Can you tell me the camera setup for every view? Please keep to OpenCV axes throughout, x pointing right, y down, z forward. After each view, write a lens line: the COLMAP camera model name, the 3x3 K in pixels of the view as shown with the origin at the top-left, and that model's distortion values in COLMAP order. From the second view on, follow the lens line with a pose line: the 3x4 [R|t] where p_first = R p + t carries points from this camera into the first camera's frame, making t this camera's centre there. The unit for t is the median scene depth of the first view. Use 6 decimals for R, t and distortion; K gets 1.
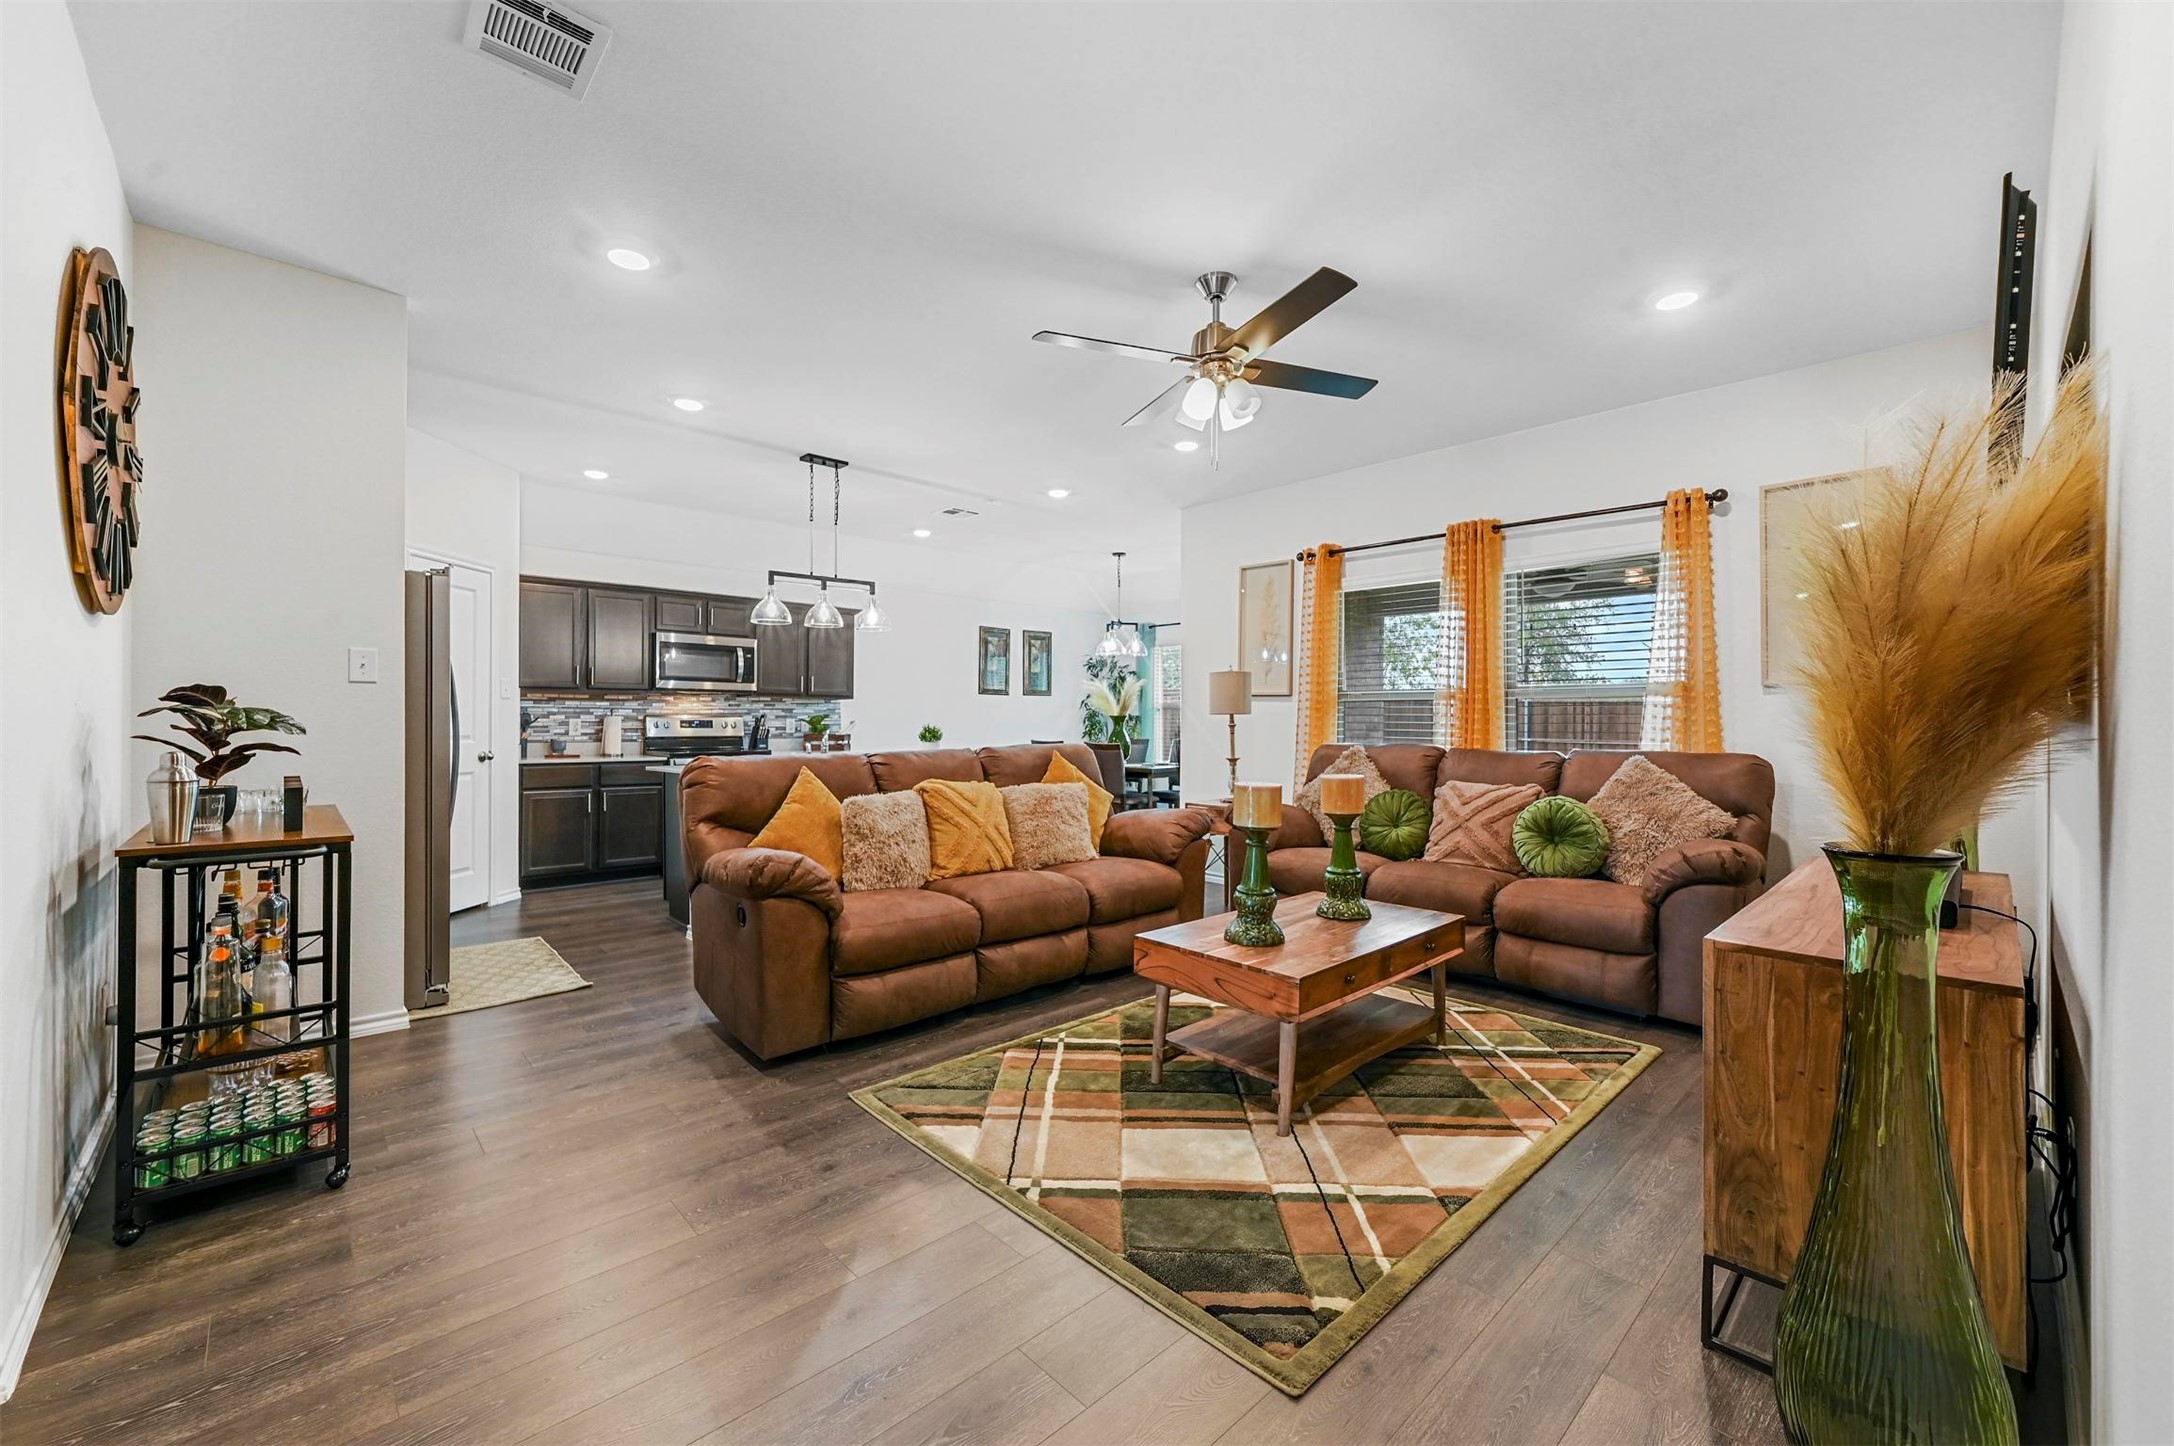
lens RADIAL K [[864.9, 0, 1077.1], [0, 864.9, 722.7], [0, 0, 1]] dist [0.000011, 0.001674]
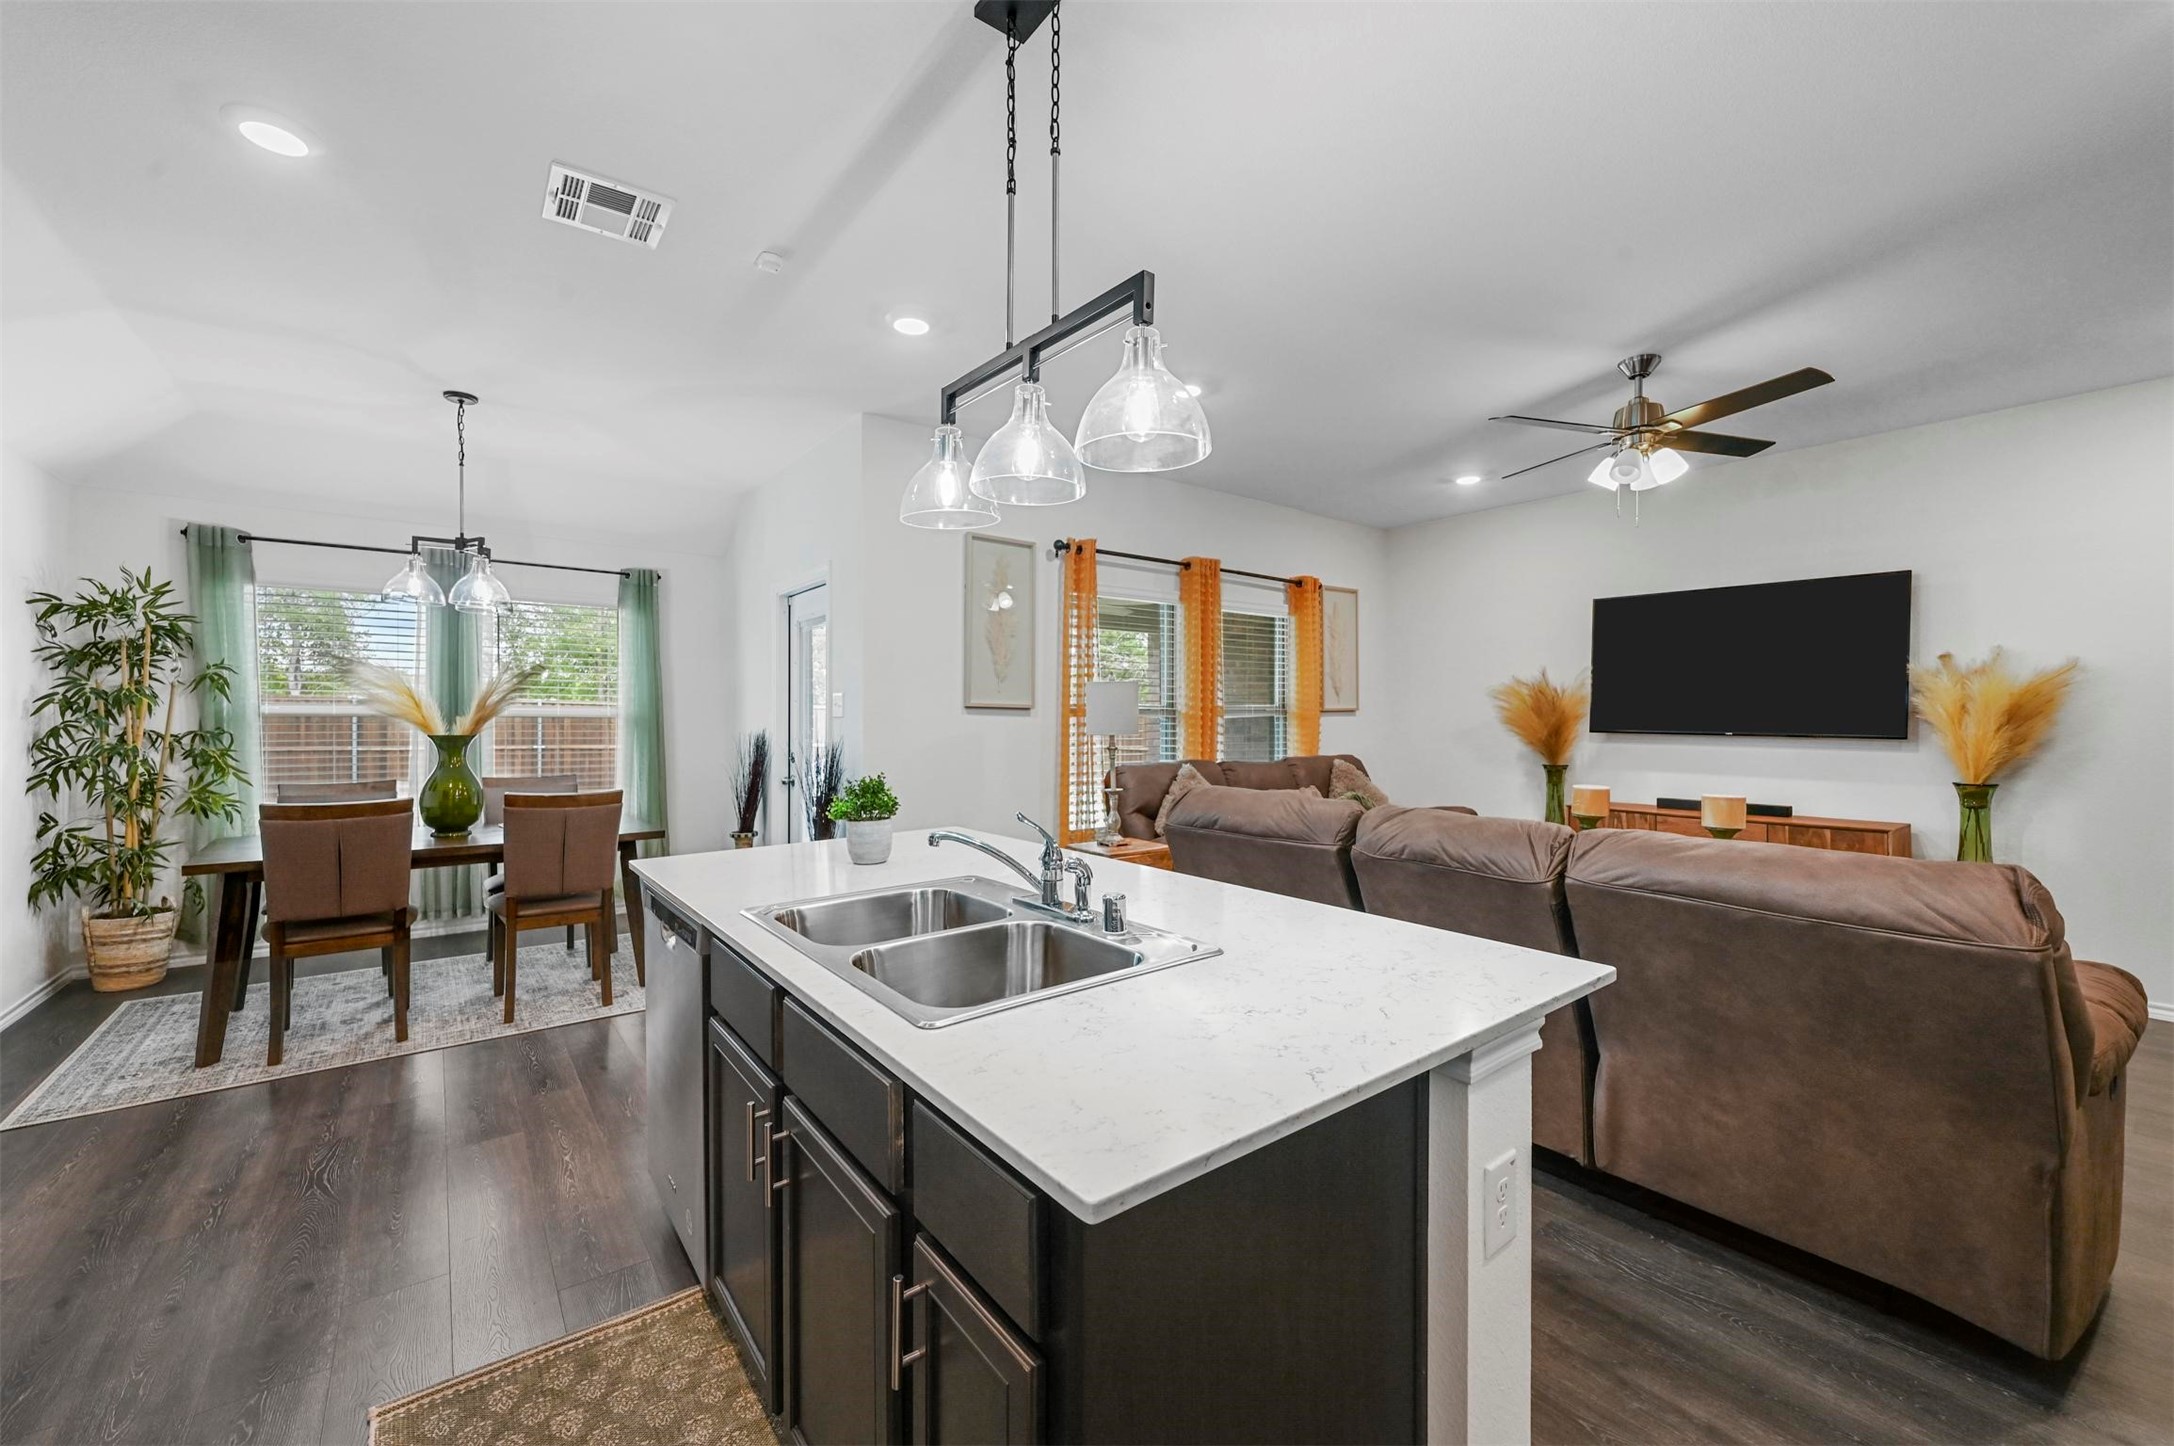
lens RADIAL K [[864.9, 0, 1072.9], [0, 864.9, 717.7], [0, 0, 1]] dist [0.000011, 0.001674]
pose [[0.101103, -0.008640, 0.994838, -0.594622], [0.006710, 0.999945, 0.008002, -0.034584], [-0.994853, 0.005866, 0.101155, 0.941688]]
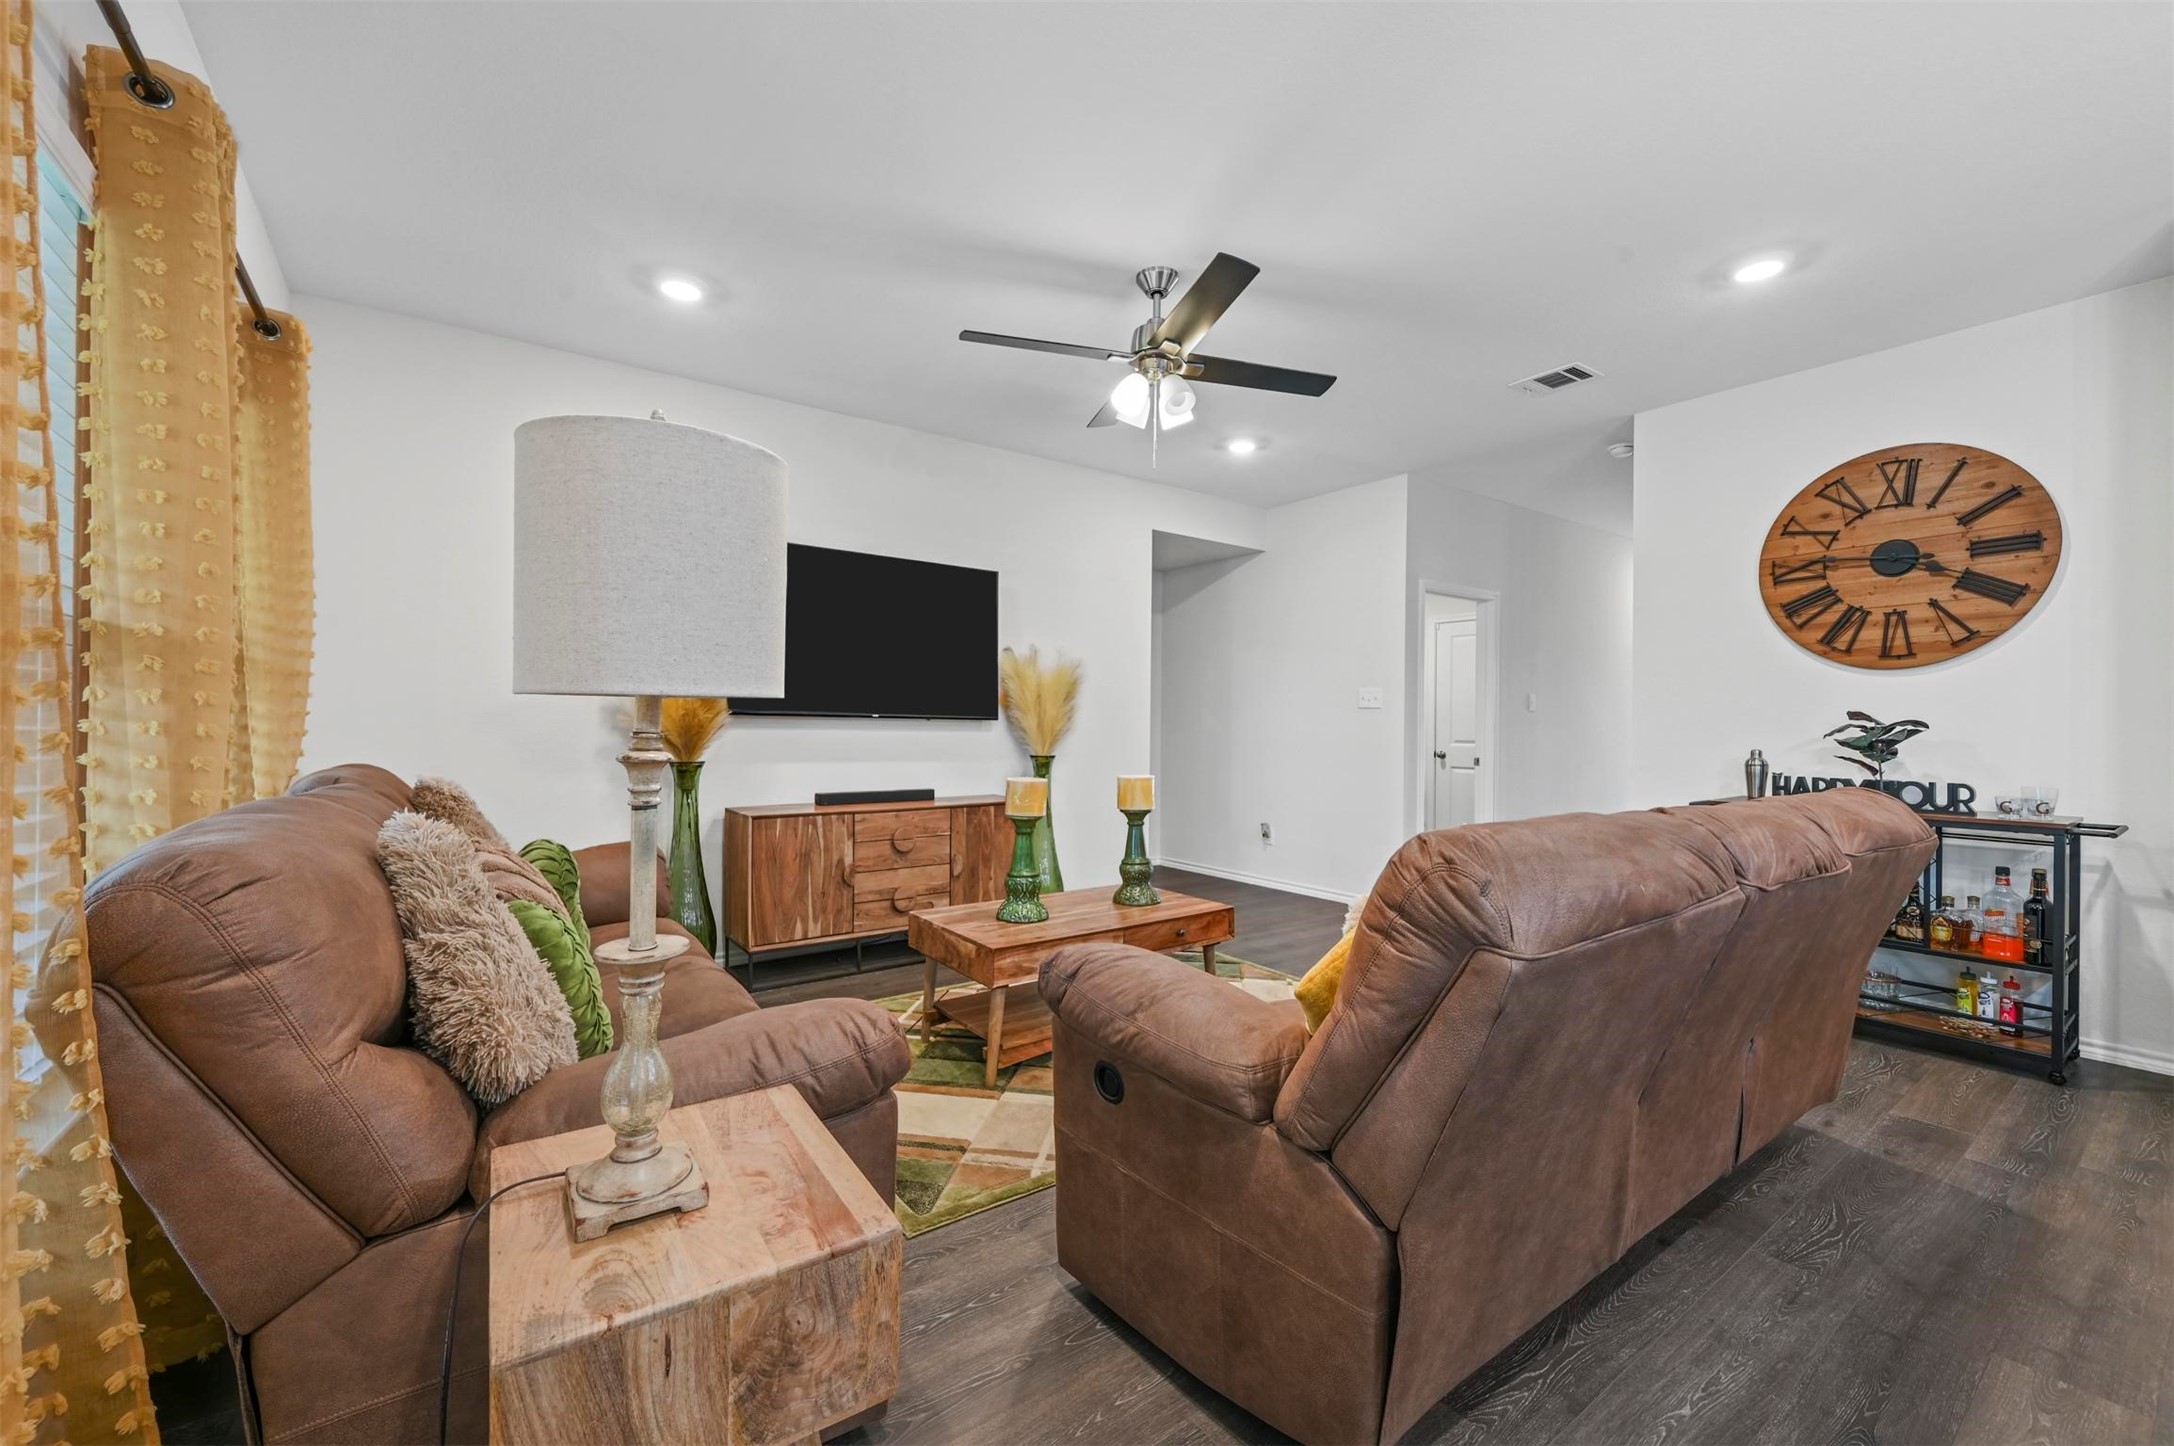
lens RADIAL K [[864.9, 0, 1084.5], [0, 864.9, 716.3], [0, 0, 1]] dist [0.000011, 0.001674]
pose [[-0.992852, -0.012986, 0.118646, 0.081933], [-0.013191, 0.999913, -0.000950, -0.007483], [-0.118623, -0.002508, -0.992936, 1.147062]]
